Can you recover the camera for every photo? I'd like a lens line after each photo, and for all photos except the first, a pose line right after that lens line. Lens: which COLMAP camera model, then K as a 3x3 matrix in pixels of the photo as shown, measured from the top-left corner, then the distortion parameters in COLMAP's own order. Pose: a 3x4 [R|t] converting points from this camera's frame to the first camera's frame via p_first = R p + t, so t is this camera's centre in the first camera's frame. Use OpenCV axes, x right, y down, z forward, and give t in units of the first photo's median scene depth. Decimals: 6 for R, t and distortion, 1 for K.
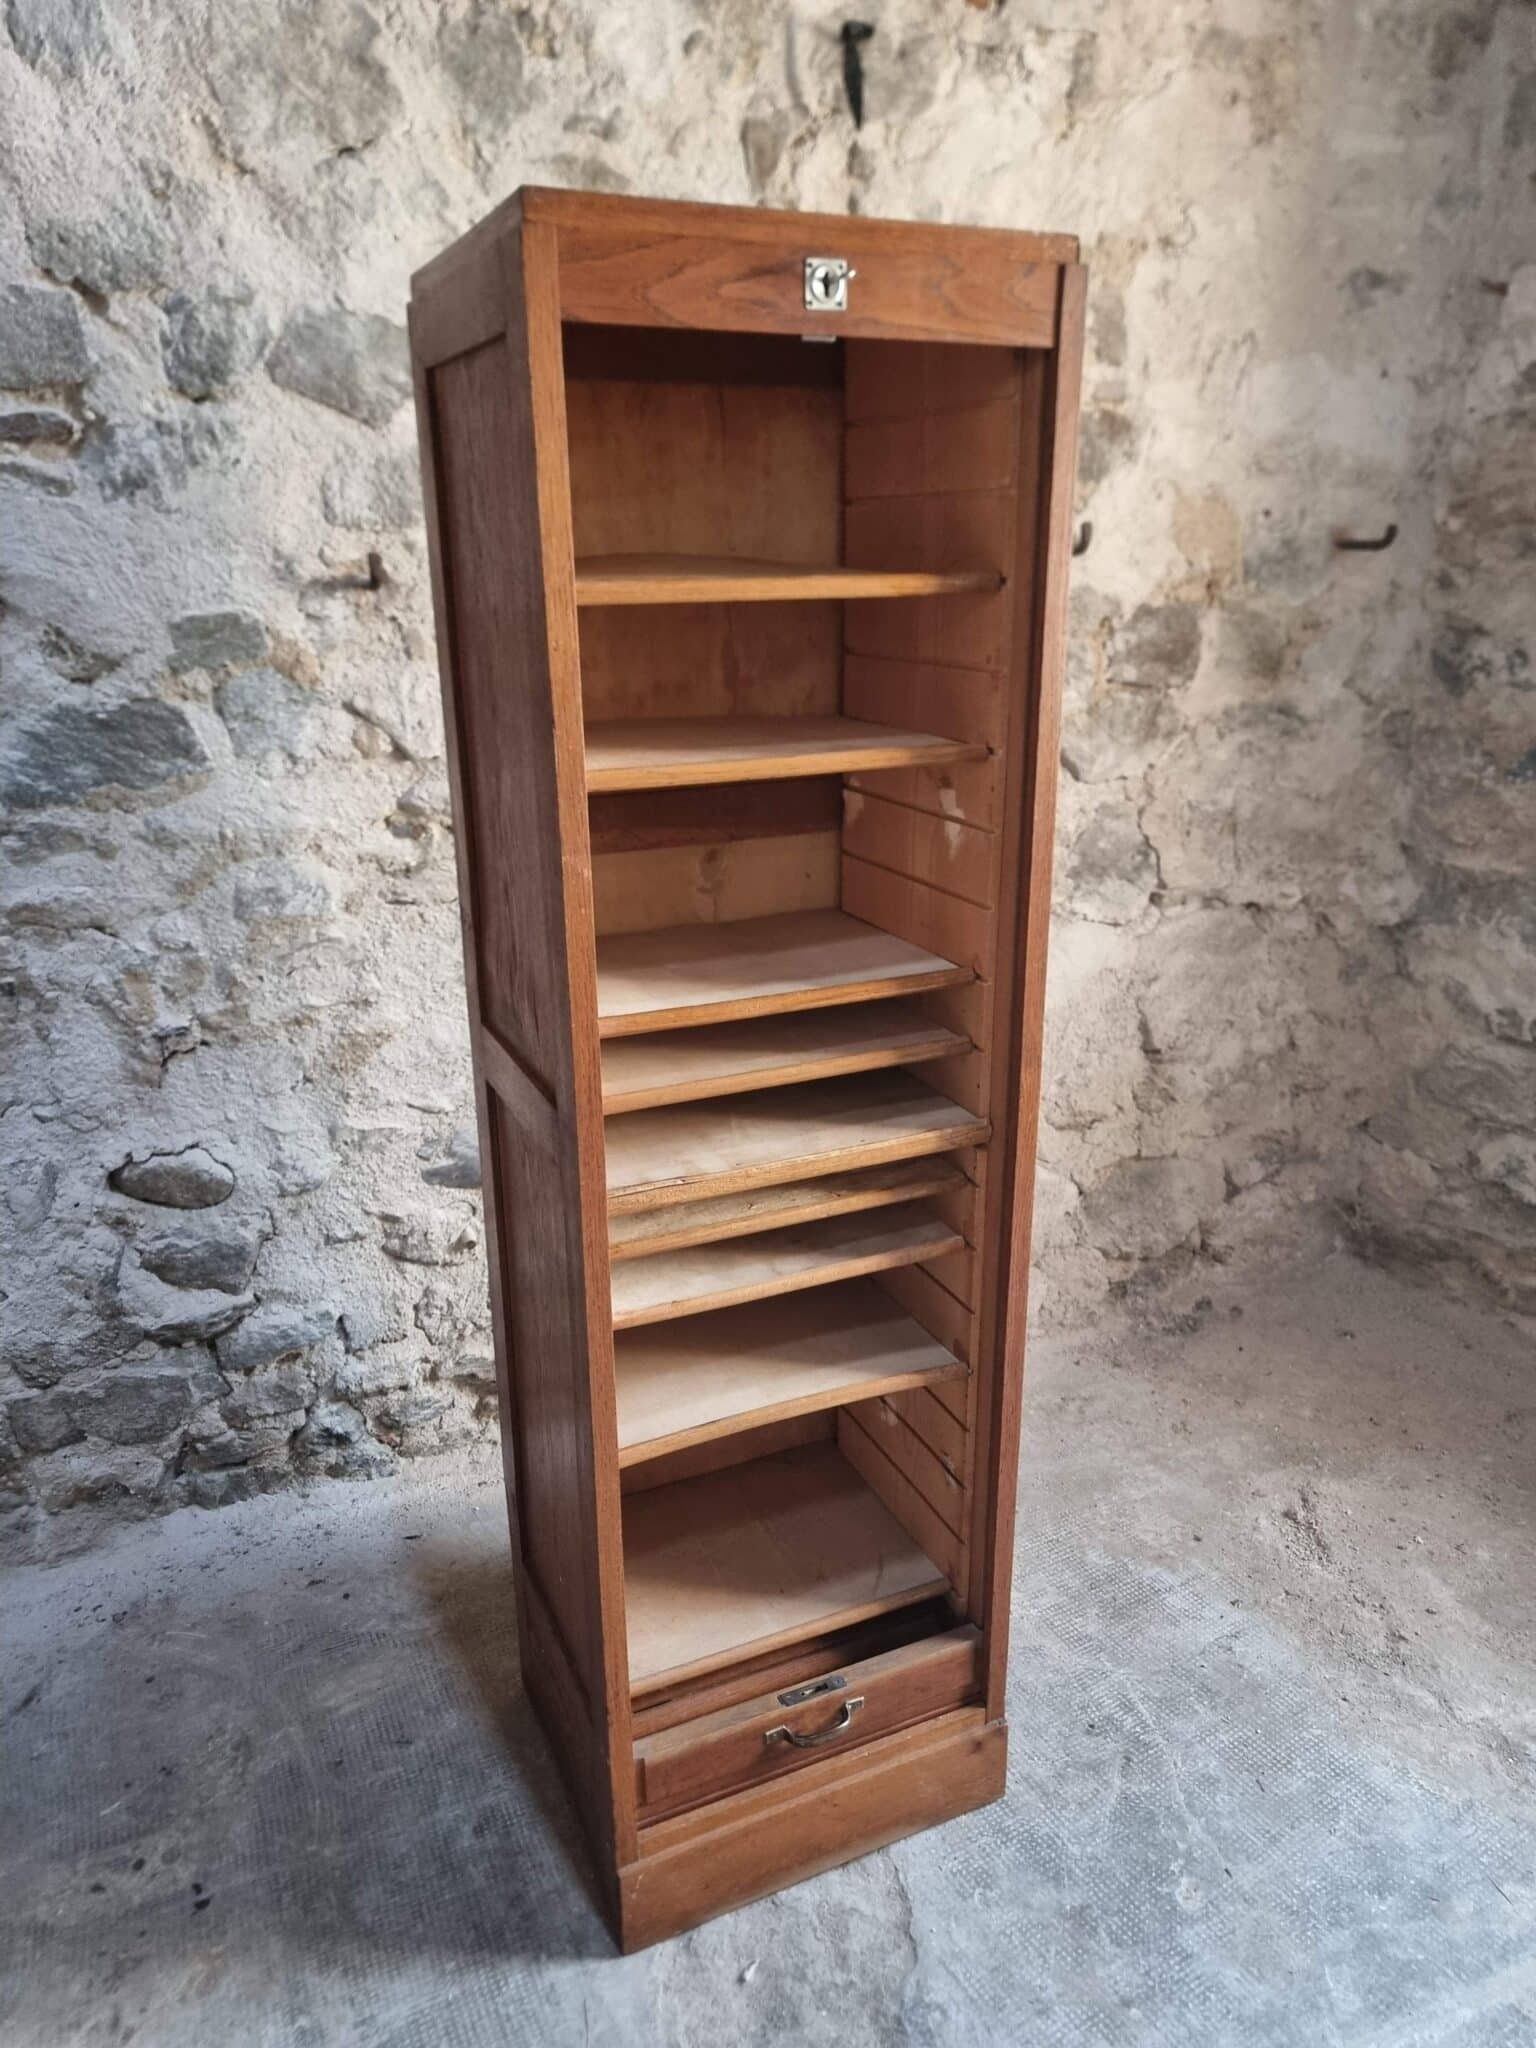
lens RADIAL K [[1432.2, 0, 770.2], [0, 1432.2, 1047.2], [0, 0, 1]] dist [0.061959, -0.063336]
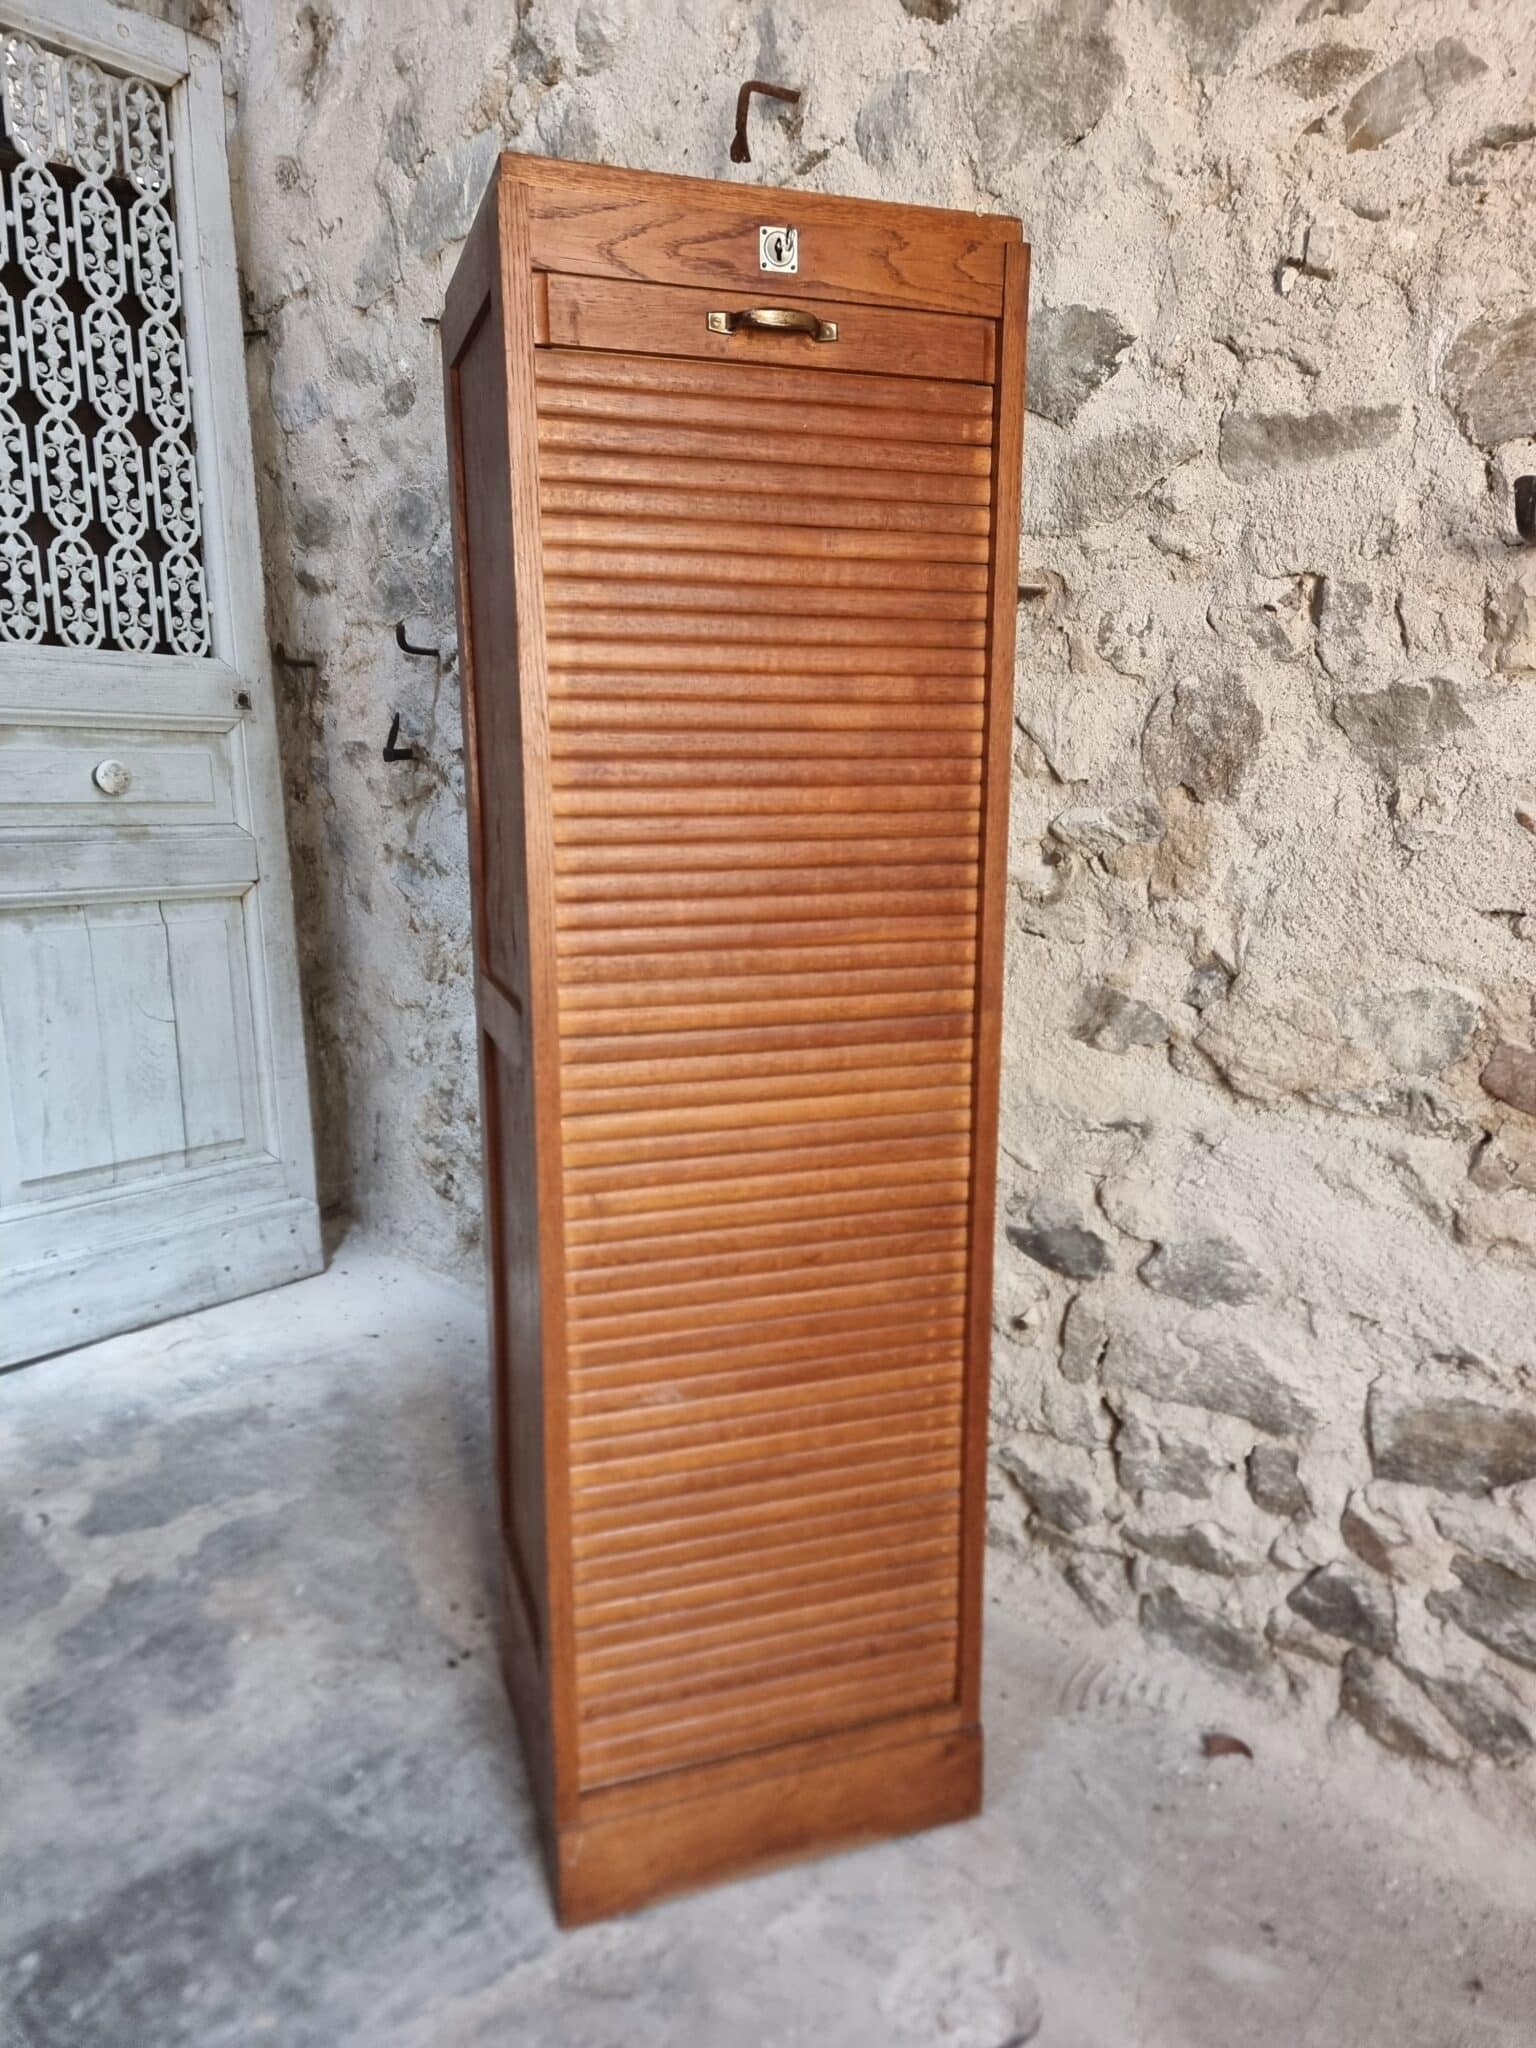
lens RADIAL K [[1416.5, 0, 763.3], [0, 1416.5, 1030.3], [0, 0, 1]] dist [0.088850, -0.084363]
pose [[0.382842, 0.210369, -0.899543, 0.567911], [-0.312210, 0.945897, 0.088335, -0.073777], [0.869458, 0.247028, 0.427809, 0.511361]]
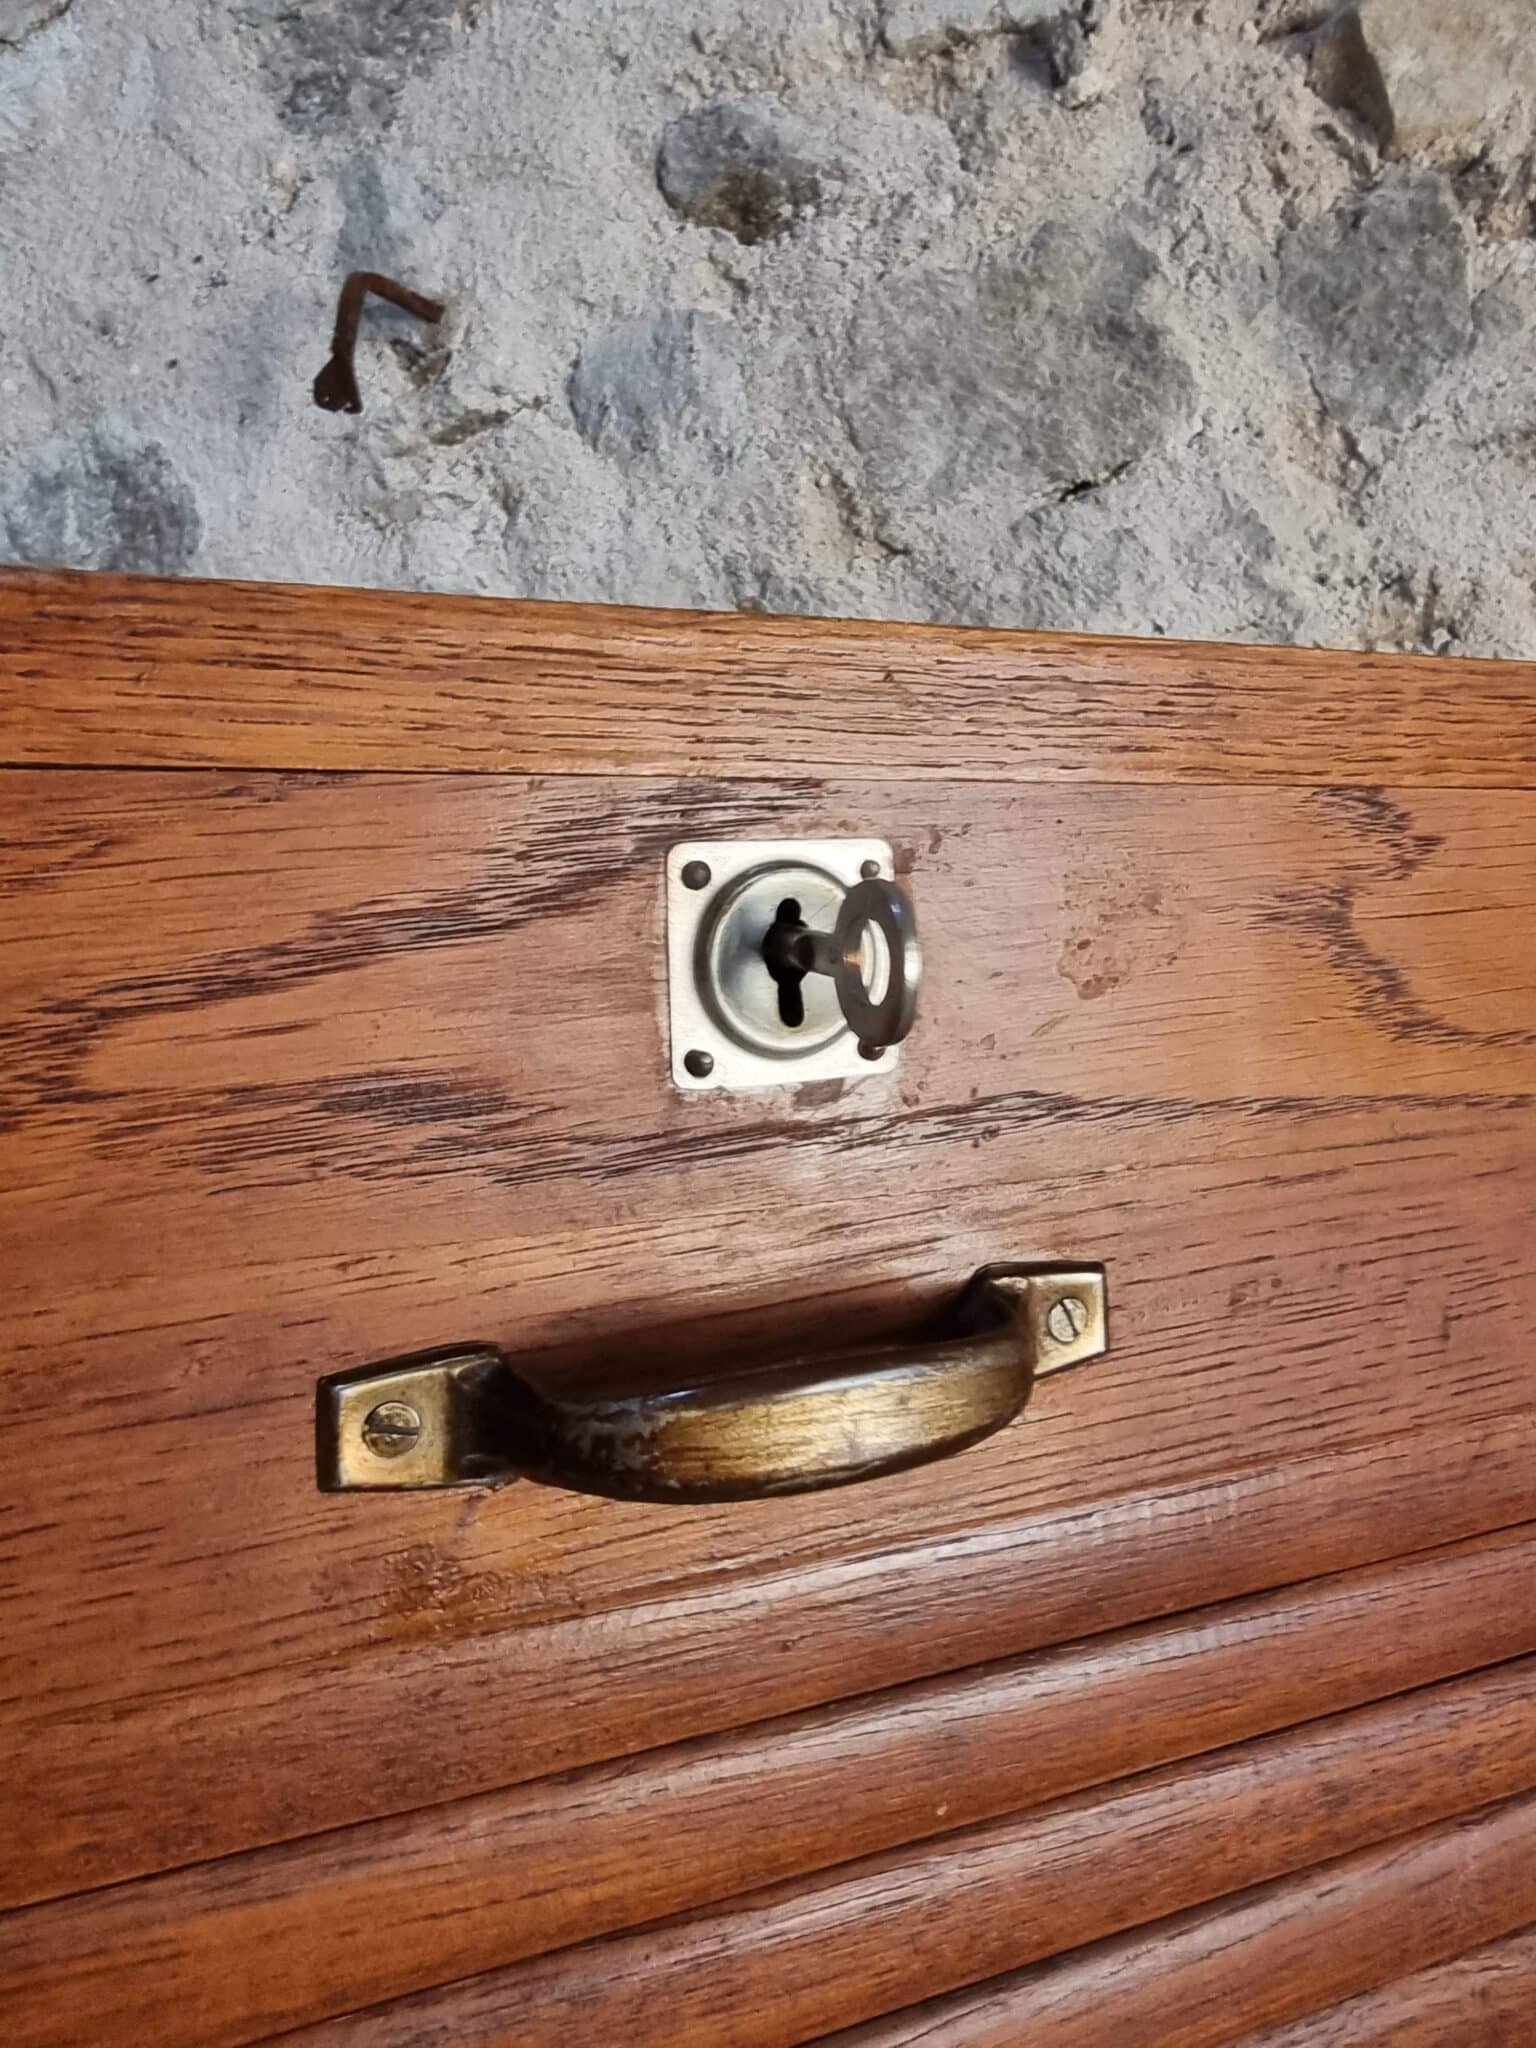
lens RADIAL K [[1475.1, 0, 777.9], [0, 1475.1, 906.3], [0, 0, 1]] dist [-0.002626, 0.002793]
pose [[0.765693, 0.016917, -0.642983, -0.030014], [-0.213701, 0.949558, -0.229503, -0.306151], [0.606667, 0.313135, 0.730685, 0.551302]]
